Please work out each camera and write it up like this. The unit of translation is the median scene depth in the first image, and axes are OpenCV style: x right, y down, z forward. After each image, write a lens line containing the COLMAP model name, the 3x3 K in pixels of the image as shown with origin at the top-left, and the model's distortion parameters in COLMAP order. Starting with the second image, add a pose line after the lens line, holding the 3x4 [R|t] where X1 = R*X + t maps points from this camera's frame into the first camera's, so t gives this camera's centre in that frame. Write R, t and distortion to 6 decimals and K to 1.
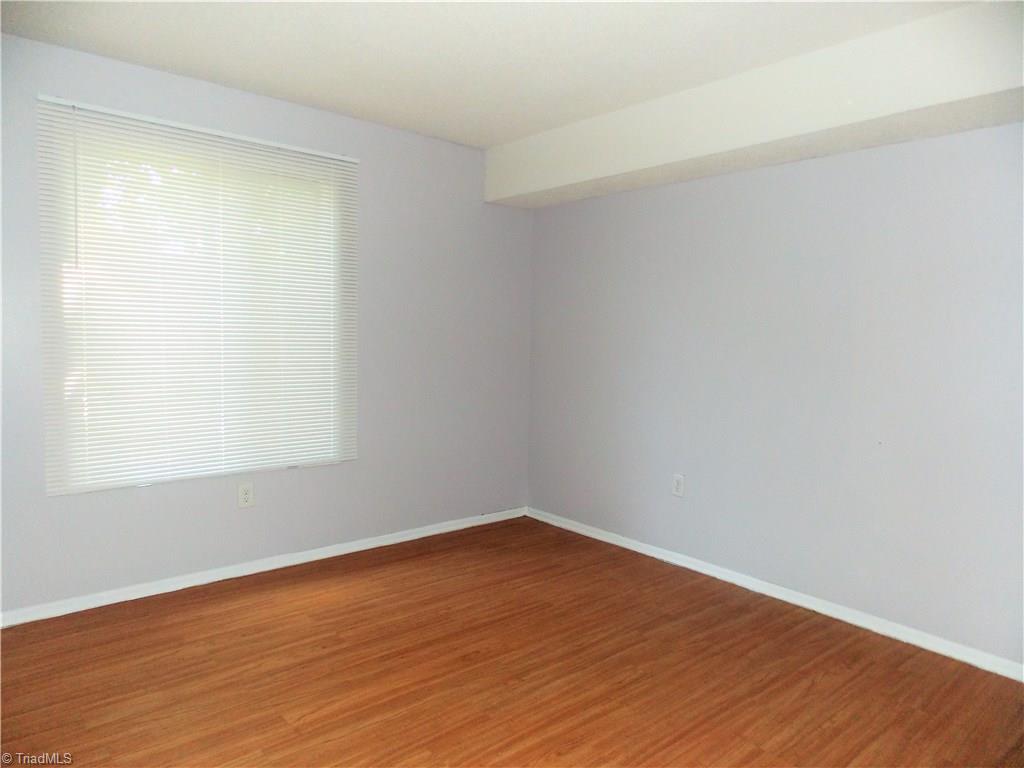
lens RADIAL K [[688.2, 0, 509.8], [0, 688.2, 384.0], [0, 0, 1]] dist [0.025034, -0.016946]
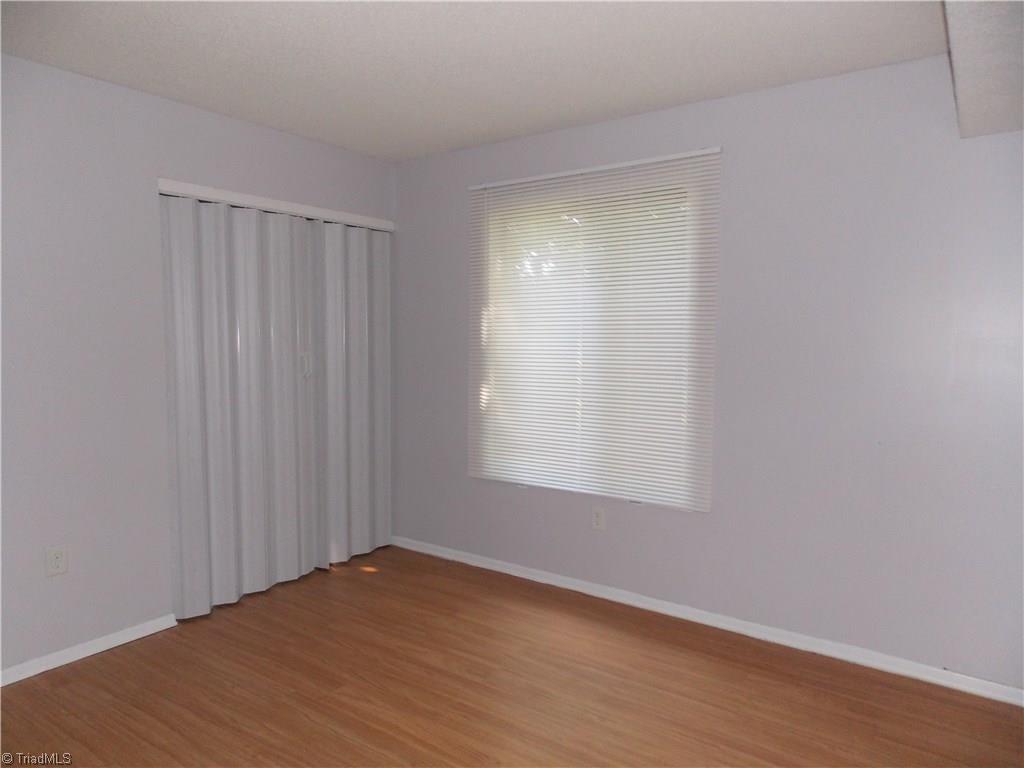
lens RADIAL K [[688.2, 0, 510.3], [0, 688.2, 383.7], [0, 0, 1]] dist [0.025034, -0.016946]
pose [[0.241006, 0.055415, -0.968940, 0.588923], [-0.067845, 0.996888, 0.040138, -0.072524], [0.968149, 0.056064, 0.244016, 0.648397]]
